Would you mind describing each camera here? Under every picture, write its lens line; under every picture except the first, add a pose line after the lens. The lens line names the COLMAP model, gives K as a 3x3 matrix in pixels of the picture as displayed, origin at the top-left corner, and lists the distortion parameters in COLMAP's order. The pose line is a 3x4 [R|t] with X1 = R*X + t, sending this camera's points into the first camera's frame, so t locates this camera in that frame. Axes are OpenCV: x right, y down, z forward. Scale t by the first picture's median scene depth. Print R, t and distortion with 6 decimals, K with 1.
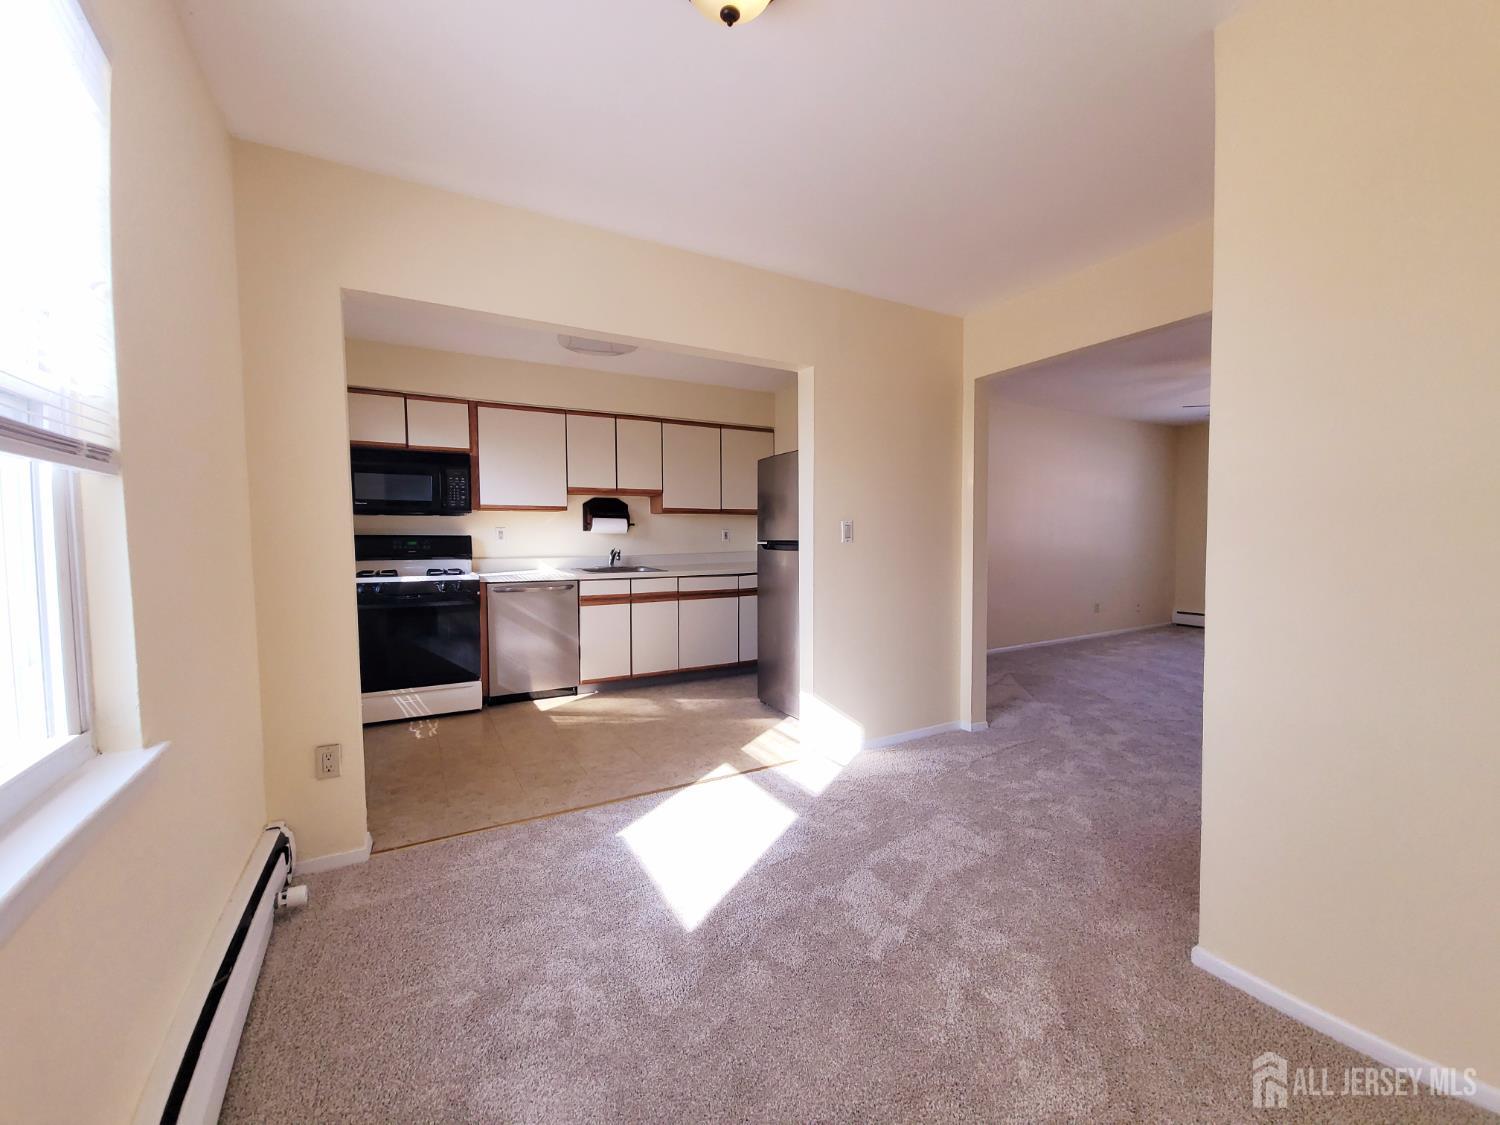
lens RADIAL K [[602.3, 0, 750.0], [0, 602.3, 562.5], [0, 0, 1]] dist [-0.001079, -0.000024]
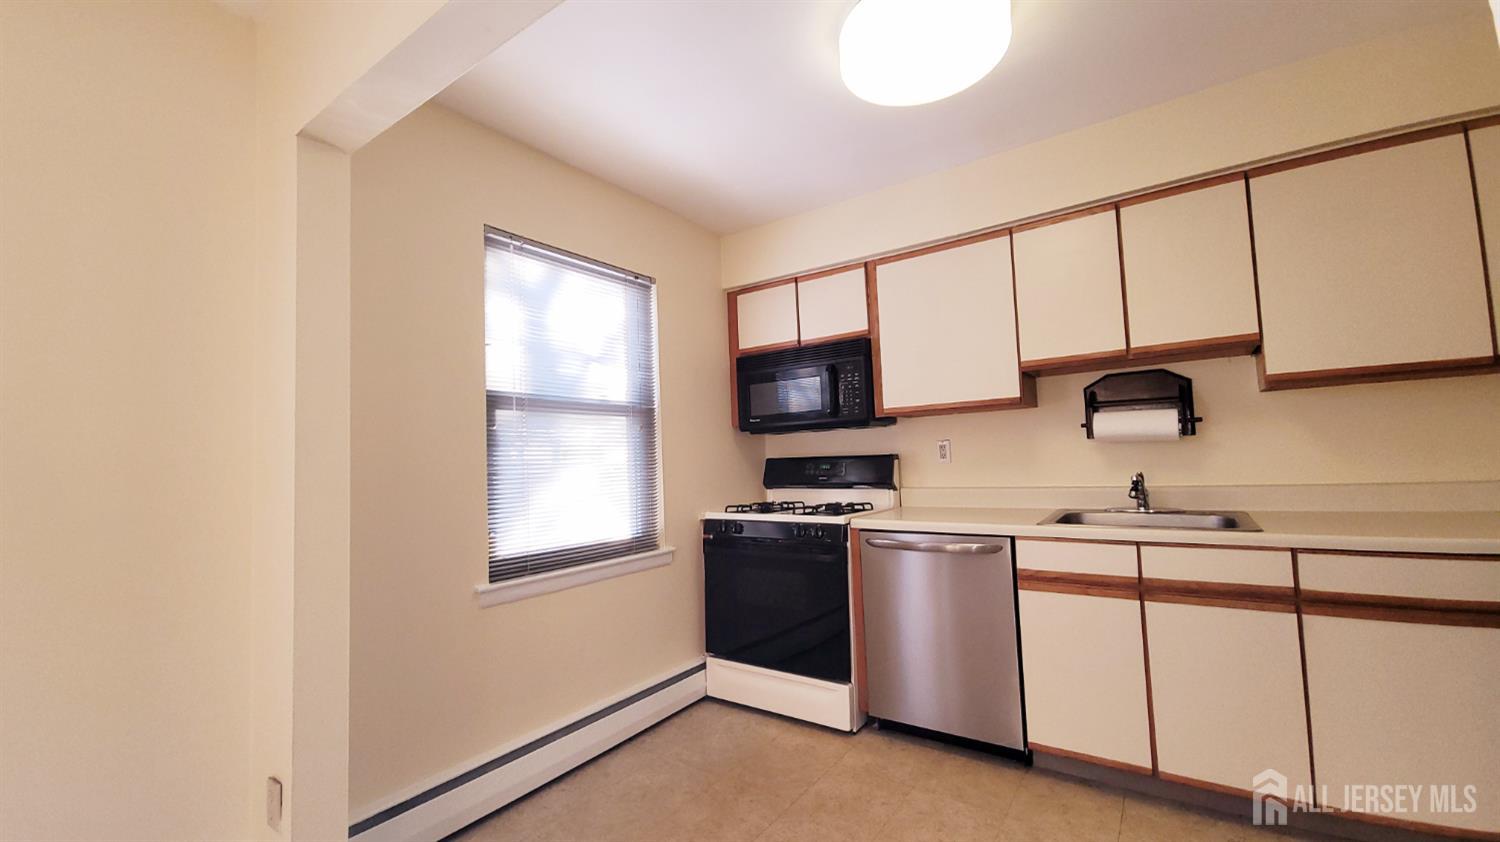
lens RADIAL K [[607.3, 0, 750.0], [0, 607.3, 421.0], [0, 0, 1]] dist [-0.000607, -0.000446]
pose [[0.421961, -0.070699, -0.903853, 0.092469], [-0.004526, 0.996778, -0.080081, -0.026310], [0.906603, 0.037881, 0.420281, 0.552770]]
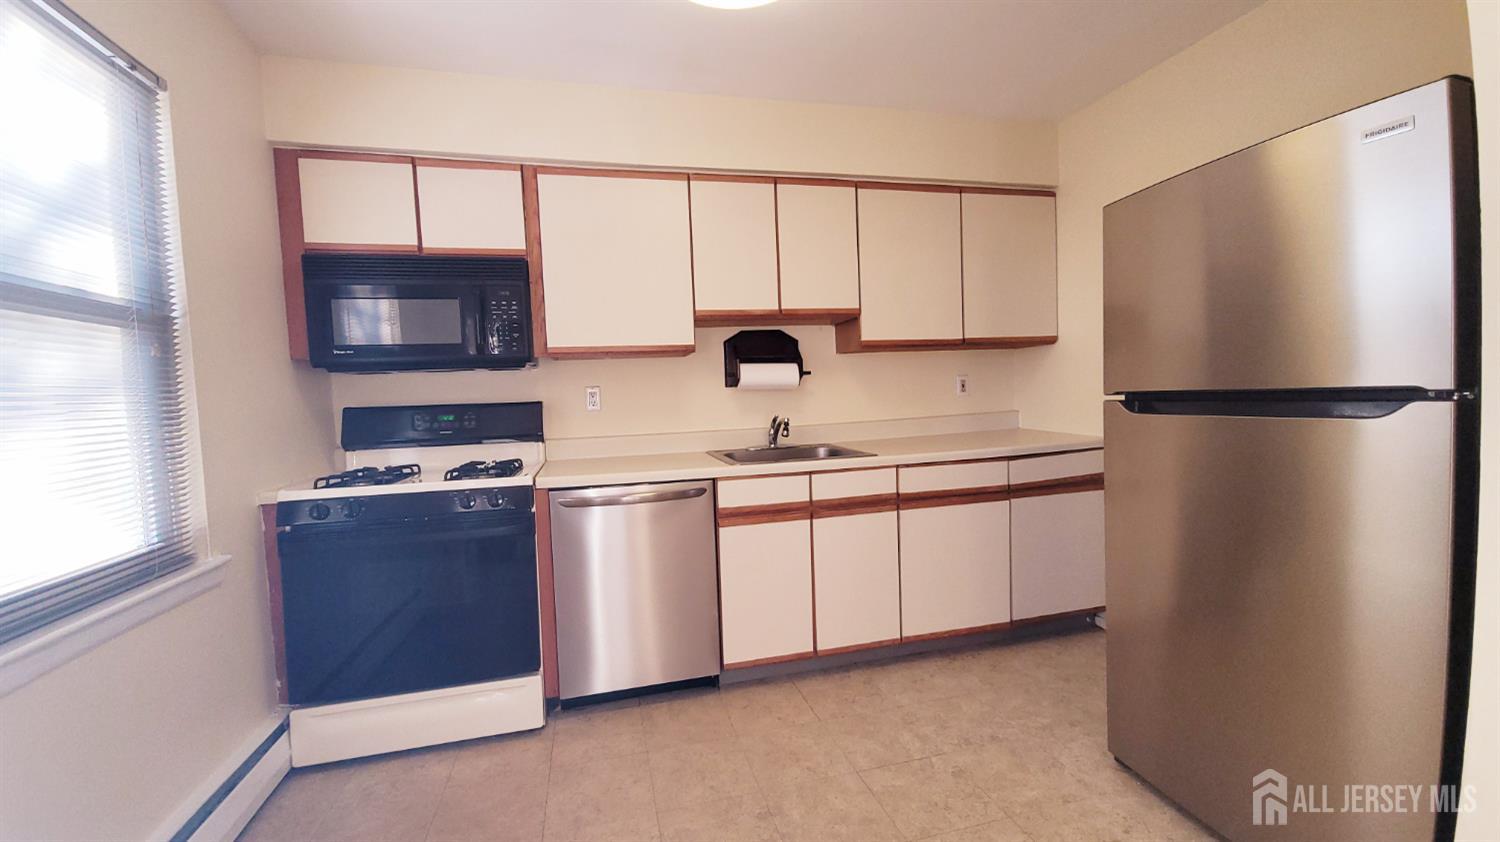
lens RADIAL K [[607.3, 0, 750.0], [0, 607.3, 421.0], [0, 0, 1]] dist [-0.000607, -0.000446]
pose [[0.966570, -0.023438, -0.255328, -0.111445], [0.024858, 0.999688, 0.002337, -0.021890], [0.255194, -0.008605, 0.966852, 0.467774]]
